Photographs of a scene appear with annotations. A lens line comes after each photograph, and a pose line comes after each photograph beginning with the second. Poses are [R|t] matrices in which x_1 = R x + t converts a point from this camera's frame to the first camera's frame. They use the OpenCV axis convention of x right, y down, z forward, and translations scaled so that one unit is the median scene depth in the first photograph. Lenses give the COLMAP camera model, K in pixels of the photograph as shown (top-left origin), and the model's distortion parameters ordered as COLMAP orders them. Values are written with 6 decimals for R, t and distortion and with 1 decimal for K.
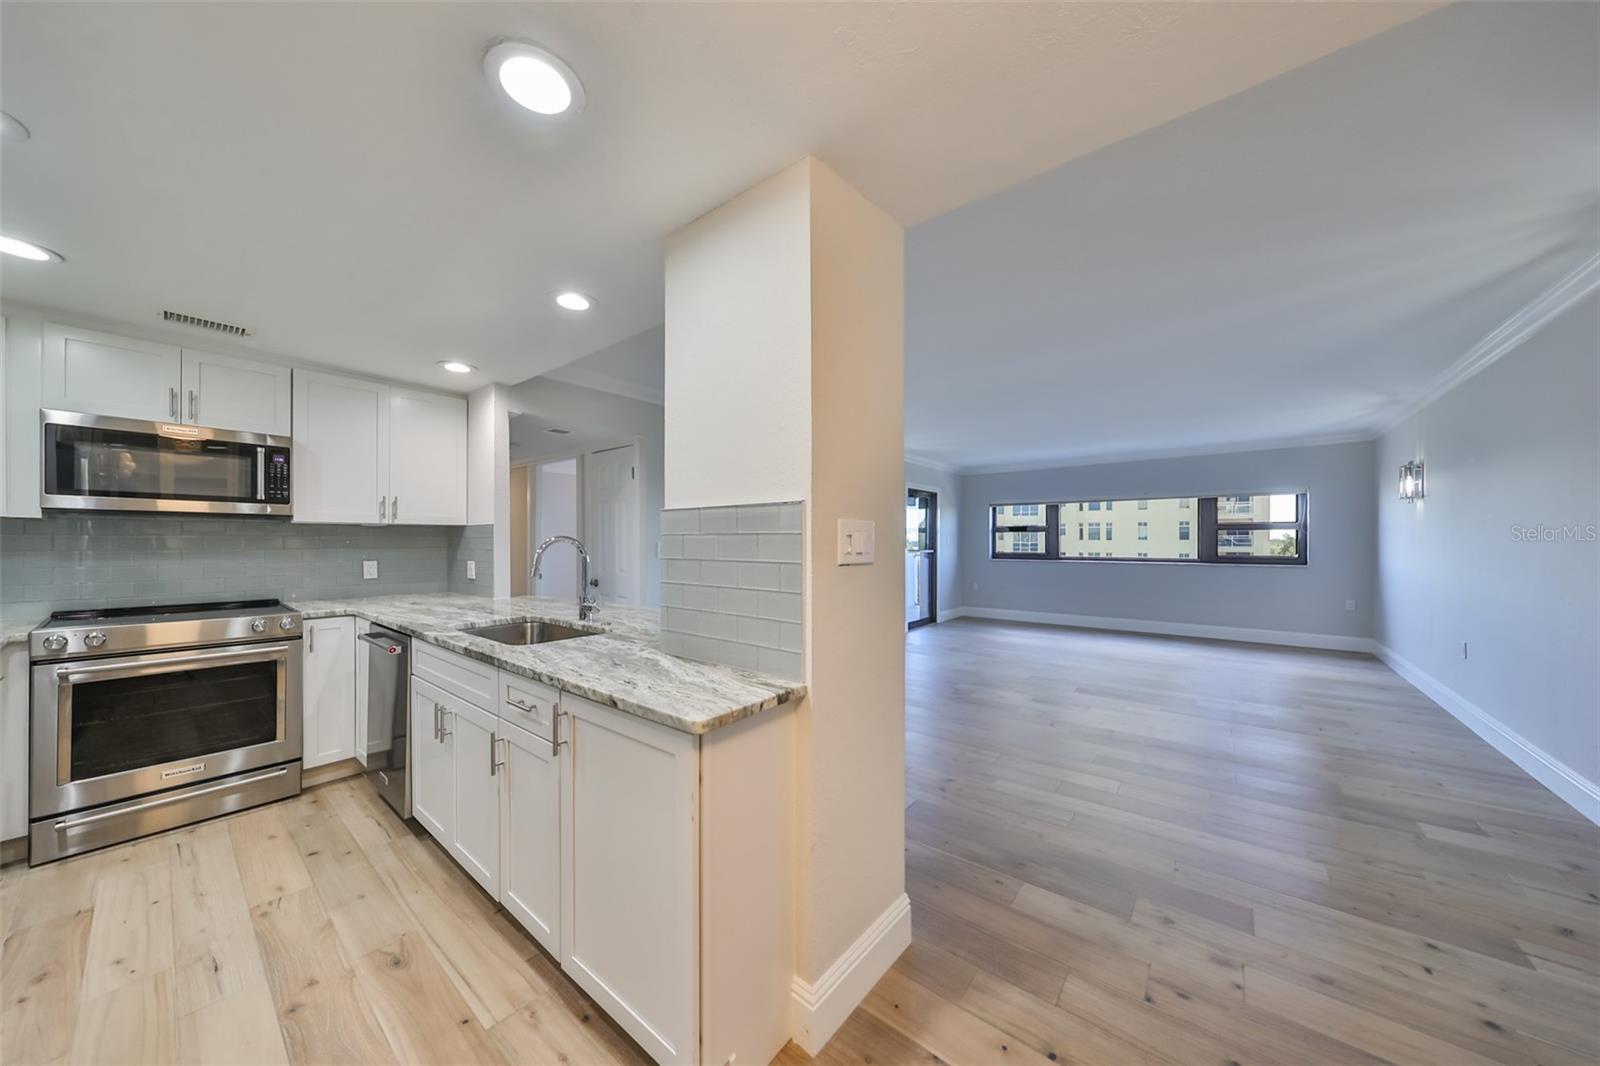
lens RADIAL K [[504.9, 0, 795.8], [0, 504.9, 549.2], [0, 0, 1]] dist [-0.000717, -0.000021]
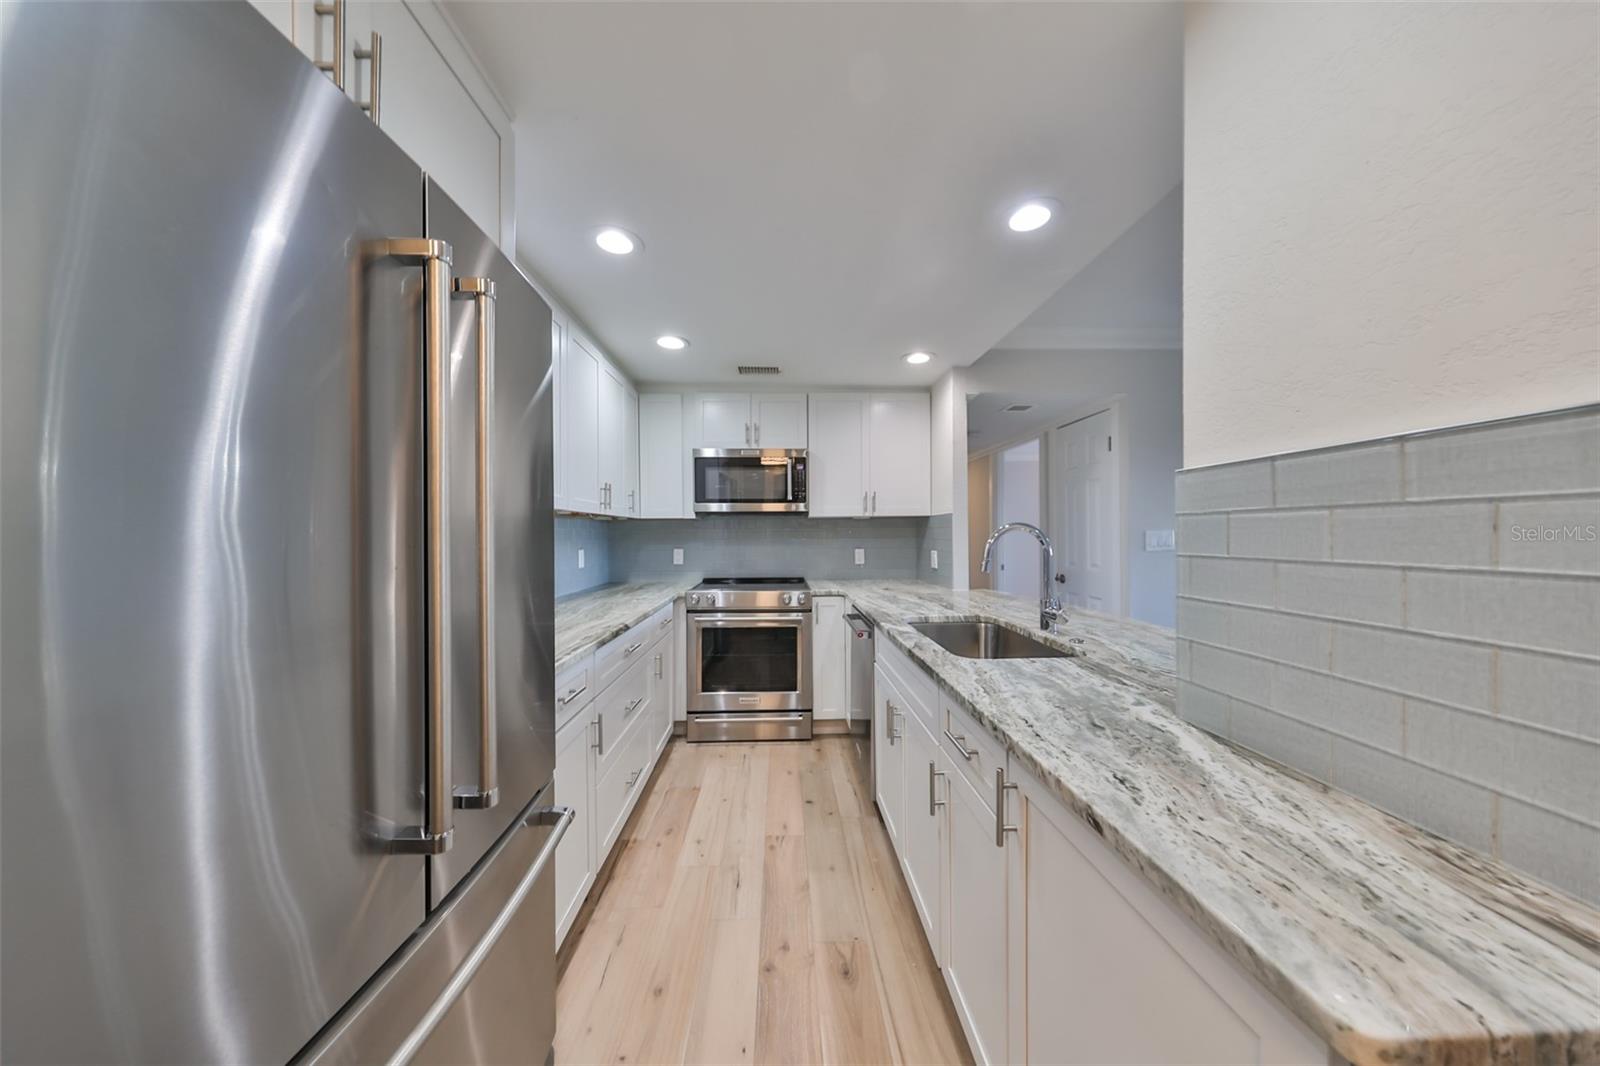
lens RADIAL K [[504.9, 0, 814.7], [0, 504.9, 532.0], [0, 0, 1]] dist [-0.000717, -0.000021]
pose [[0.672899, -0.007970, -0.739691, -0.087757], [-0.002533, 0.999911, -0.013078, -0.000135], [0.739730, 0.010673, 0.672819, 0.224141]]
